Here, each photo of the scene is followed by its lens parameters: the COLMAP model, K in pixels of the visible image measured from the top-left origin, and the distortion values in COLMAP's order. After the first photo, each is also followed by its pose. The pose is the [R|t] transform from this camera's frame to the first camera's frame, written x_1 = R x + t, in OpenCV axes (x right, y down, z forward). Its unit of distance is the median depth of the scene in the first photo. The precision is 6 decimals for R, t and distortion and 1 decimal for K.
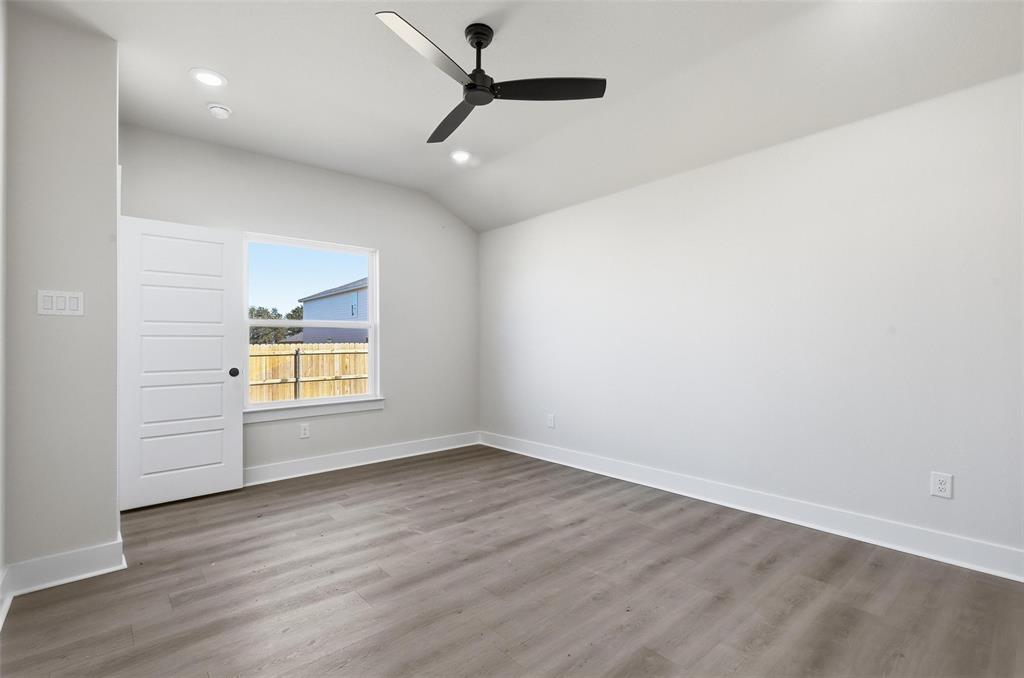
lens RADIAL K [[468.4, 0, 509.3], [0, 468.4, 345.1], [0, 0, 1]] dist [-0.001258, 0.000067]
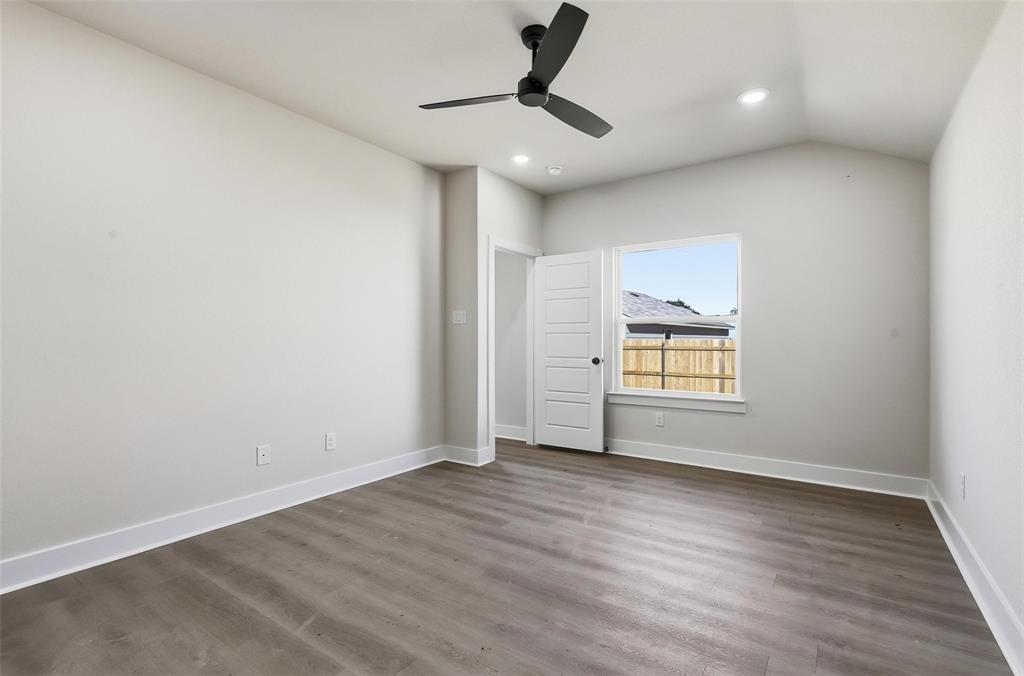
lens RADIAL K [[468.4, 0, 509.3], [0, 468.4, 344.1], [0, 0, 1]] dist [-0.001258, 0.000067]
pose [[0.247877, 0.016880, -0.968644, 0.586646], [-0.004852, 0.999857, 0.016183, -0.007371], [0.968779, 0.000689, 0.247923, 0.443690]]
